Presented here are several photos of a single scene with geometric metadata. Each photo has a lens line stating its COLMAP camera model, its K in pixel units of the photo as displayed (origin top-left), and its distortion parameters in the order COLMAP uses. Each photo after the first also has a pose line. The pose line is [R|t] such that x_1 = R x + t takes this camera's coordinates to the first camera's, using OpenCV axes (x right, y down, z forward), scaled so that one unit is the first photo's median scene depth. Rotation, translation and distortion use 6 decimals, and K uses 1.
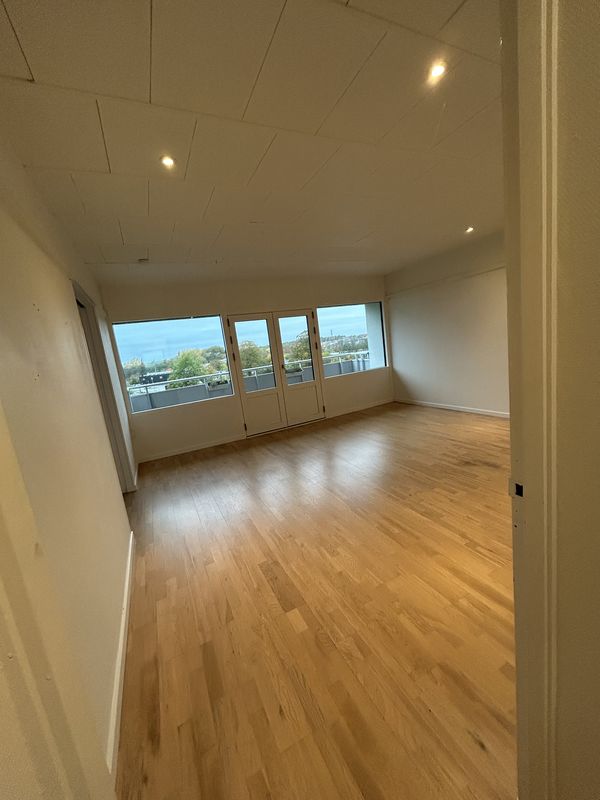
lens RADIAL K [[322.8, 0, 303.6], [0, 322.8, 401.5], [0, 0, 1]] dist [0.002255, -0.000511]
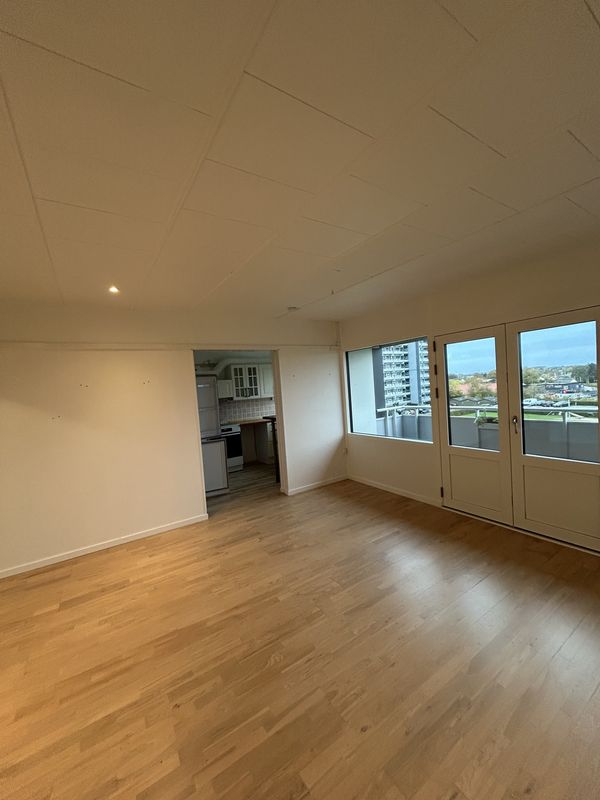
lens RADIAL K [[322.8, 0, 298.2], [0, 322.8, 403.1], [0, 0, 1]] dist [0.002255, -0.000511]
pose [[0.133665, 0.168696, -0.976563, 1.073730], [-0.119305, 0.980978, 0.153129, -0.450649], [0.983819, 0.096041, 0.151249, 1.398229]]
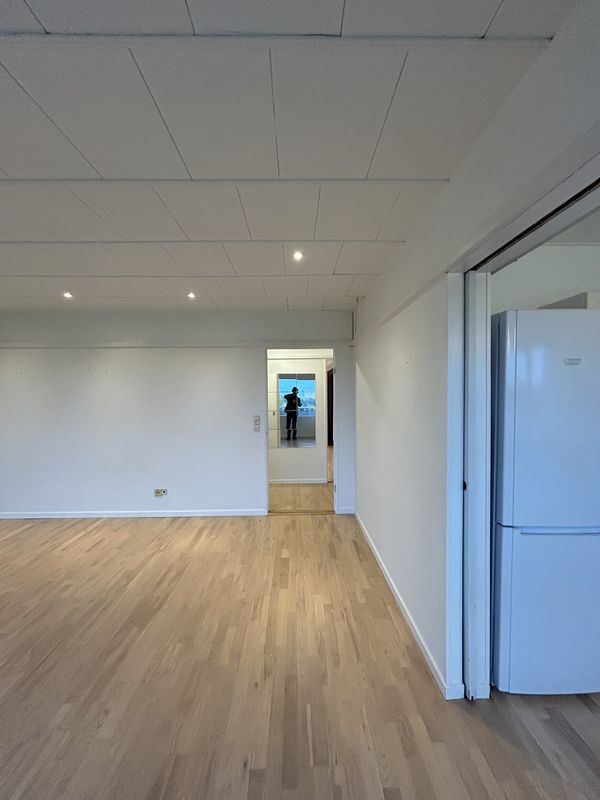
lens RADIAL K [[322.8, 0, 303.4], [0, 322.8, 399.4], [0, 0, 1]] dist [0.002255, -0.000511]
pose [[-0.902079, 0.128388, 0.412031, -0.748400], [0.194967, 0.972981, 0.123672, -0.278225], [-0.385021, 0.191895, -0.902738, 1.882840]]
